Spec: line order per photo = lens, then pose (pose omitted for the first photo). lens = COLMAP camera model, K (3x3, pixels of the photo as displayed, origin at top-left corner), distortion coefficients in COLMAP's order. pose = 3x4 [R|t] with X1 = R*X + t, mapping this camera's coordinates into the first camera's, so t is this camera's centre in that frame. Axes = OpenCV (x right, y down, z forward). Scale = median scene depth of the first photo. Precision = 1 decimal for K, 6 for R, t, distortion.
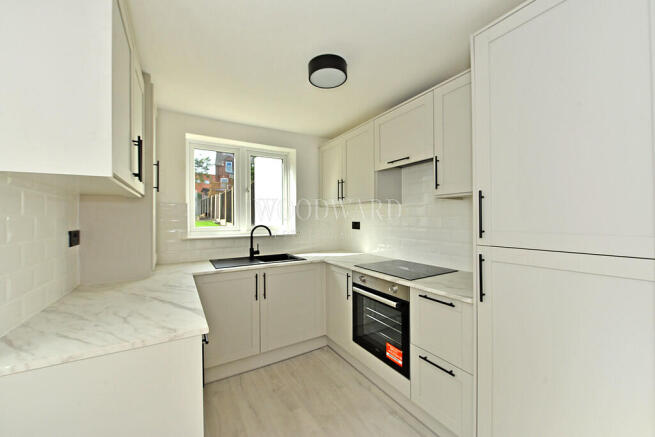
lens RADIAL K [[258.5, 0, 329.0], [0, 258.5, 218.0], [0, 0, 1]] dist [-0.000327, -0.000034]
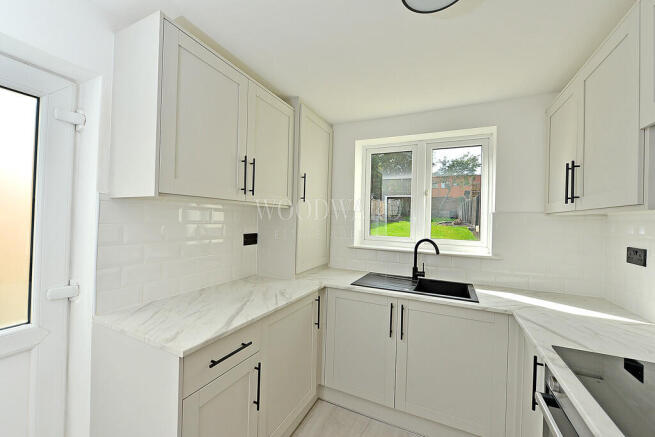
lens RADIAL K [[263.6, 0, 324.1], [0, 263.6, 215.4], [0, 0, 1]] dist [-0.000530, 0.000032]
pose [[0.547779, 0.010445, -0.836558, 0.270428], [-0.029031, 0.999557, -0.006529, -0.034561], [0.836119, 0.027862, 0.547840, 0.401464]]
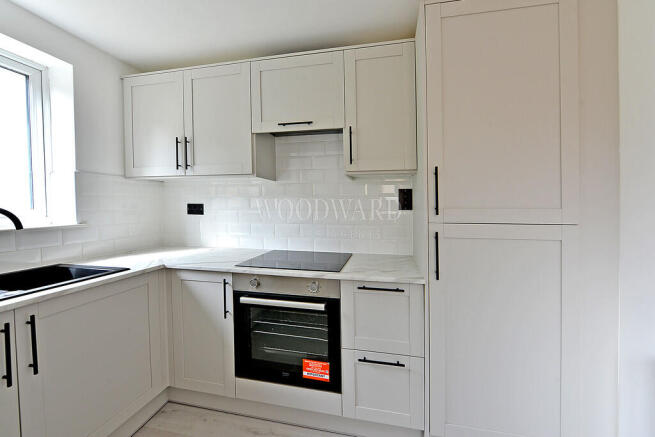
lens RADIAL K [[264.9, 0, 330.4], [0, 264.9, 212.5], [0, 0, 1]] dist [-0.001222, -0.000192]
pose [[0.681988, -0.008927, 0.731309, -0.238659], [-0.009161, 0.999743, 0.020747, 0.027943], [-0.731306, -0.020849, 0.681731, 0.349942]]
